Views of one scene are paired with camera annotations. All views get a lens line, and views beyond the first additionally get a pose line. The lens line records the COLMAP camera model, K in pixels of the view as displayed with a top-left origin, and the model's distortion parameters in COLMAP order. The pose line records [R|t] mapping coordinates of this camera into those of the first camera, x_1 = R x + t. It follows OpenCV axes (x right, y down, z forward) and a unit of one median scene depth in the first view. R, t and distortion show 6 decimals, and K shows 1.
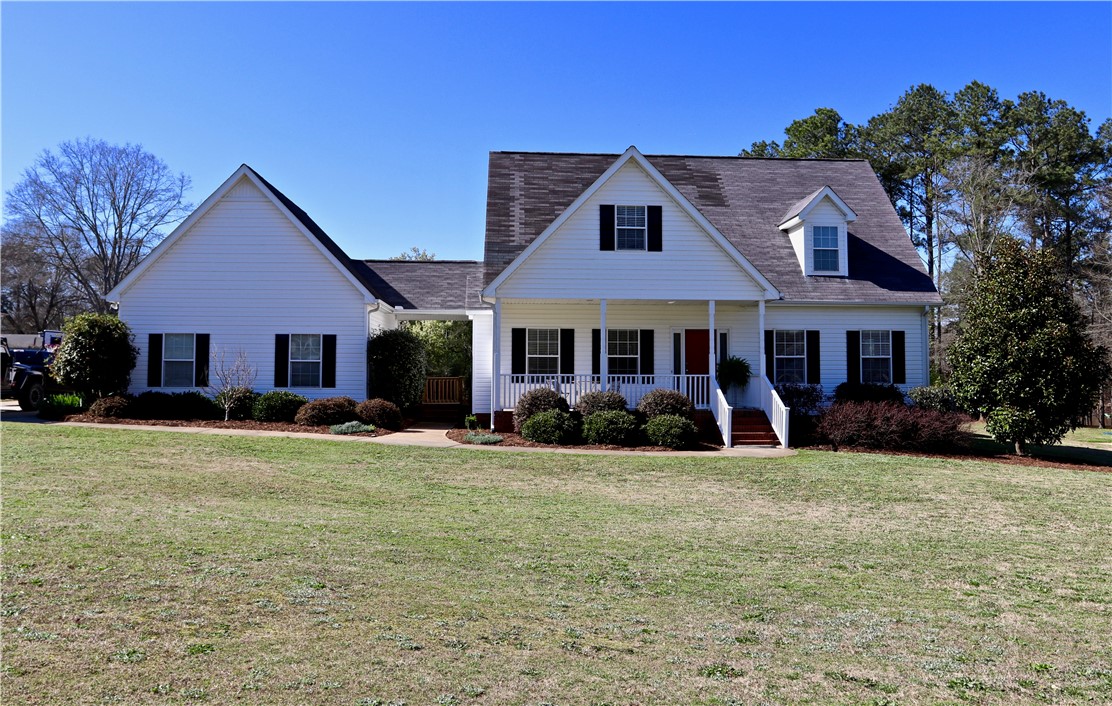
lens RADIAL K [[947.5, 0, 571.0], [0, 947.5, 316.3], [0, 0, 1]] dist [-0.093908, 0.003511]
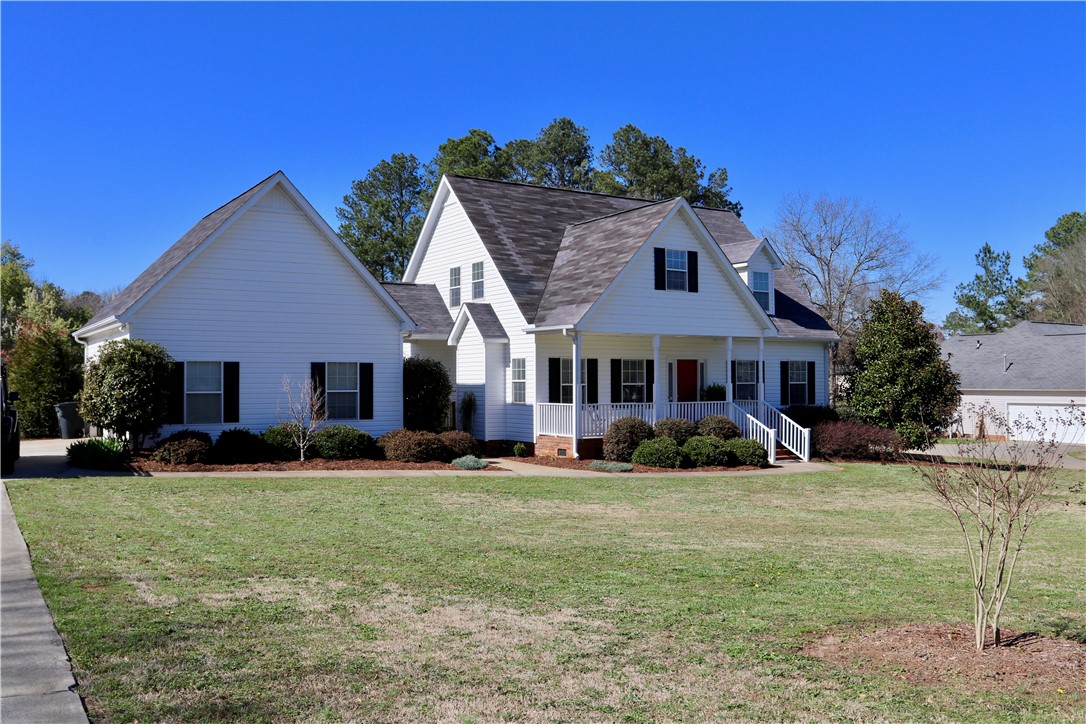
lens RADIAL K [[964.4, 0, 544.0], [0, 964.4, 361.3], [0, 0, 1]] dist [-0.086981, -0.002861]
pose [[0.869310, 0.004194, 0.494250, -0.587488], [-0.026339, 0.998936, 0.037849, -0.023355], [-0.493565, -0.045920, 0.868496, 0.083719]]
